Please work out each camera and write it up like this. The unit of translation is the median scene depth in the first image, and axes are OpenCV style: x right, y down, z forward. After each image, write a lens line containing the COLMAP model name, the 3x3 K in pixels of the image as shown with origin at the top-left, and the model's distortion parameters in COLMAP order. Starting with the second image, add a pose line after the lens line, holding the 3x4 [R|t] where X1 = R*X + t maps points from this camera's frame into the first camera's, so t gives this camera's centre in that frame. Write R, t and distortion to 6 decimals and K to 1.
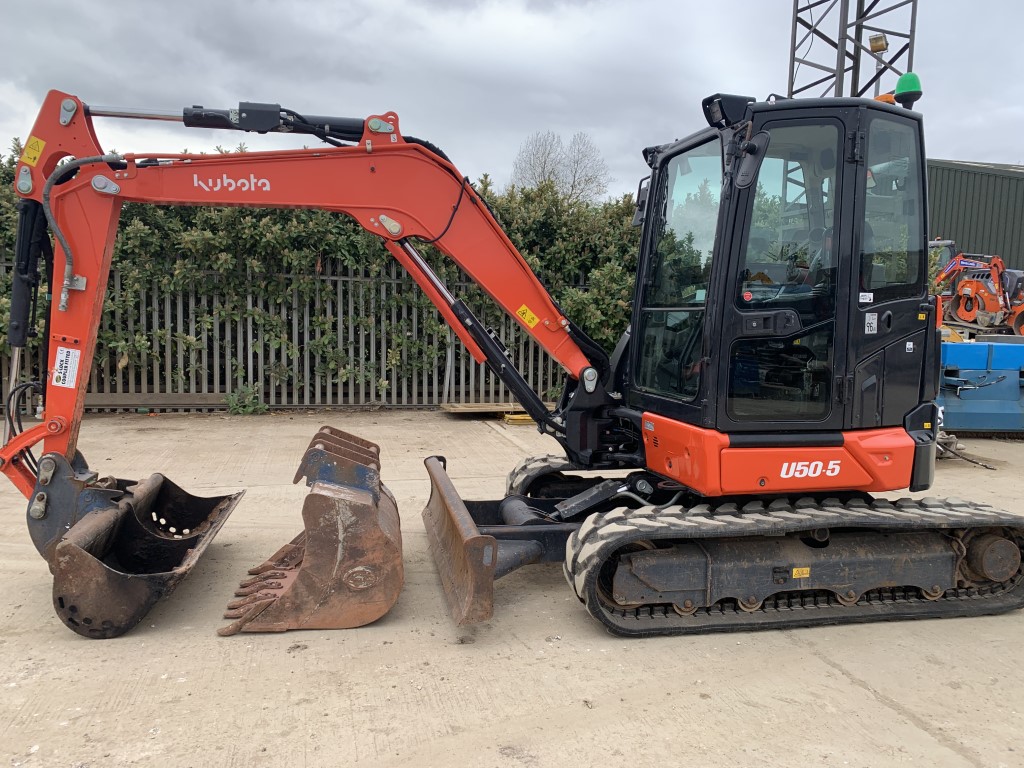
lens RADIAL K [[783.5, 0, 501.3], [0, 783.5, 384.0], [0, 0, 1]] dist [0.029286, -0.027175]
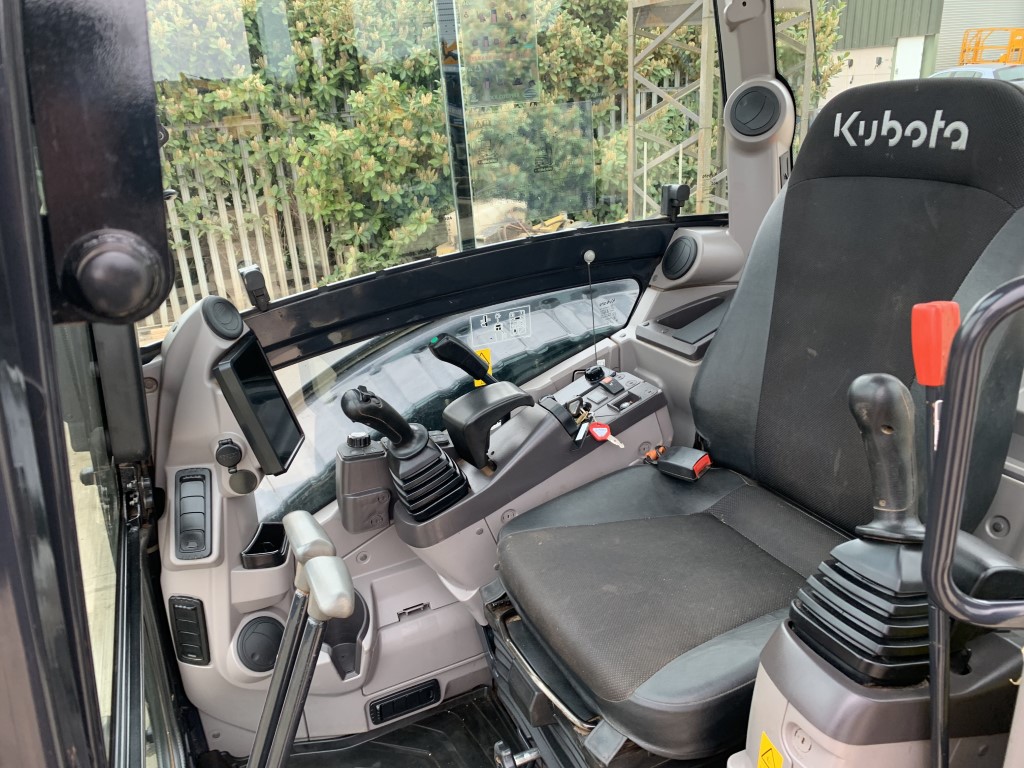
lens RADIAL K [[783.5, 0, 508.0], [0, 783.5, 384.1], [0, 0, 1]] dist [0.029286, -0.027175]
pose [[0.976999, -0.155379, 0.146051, 0.303807], [0.112090, 0.956839, 0.268132, -0.209449], [-0.181410, -0.245594, 0.952247, 0.863115]]
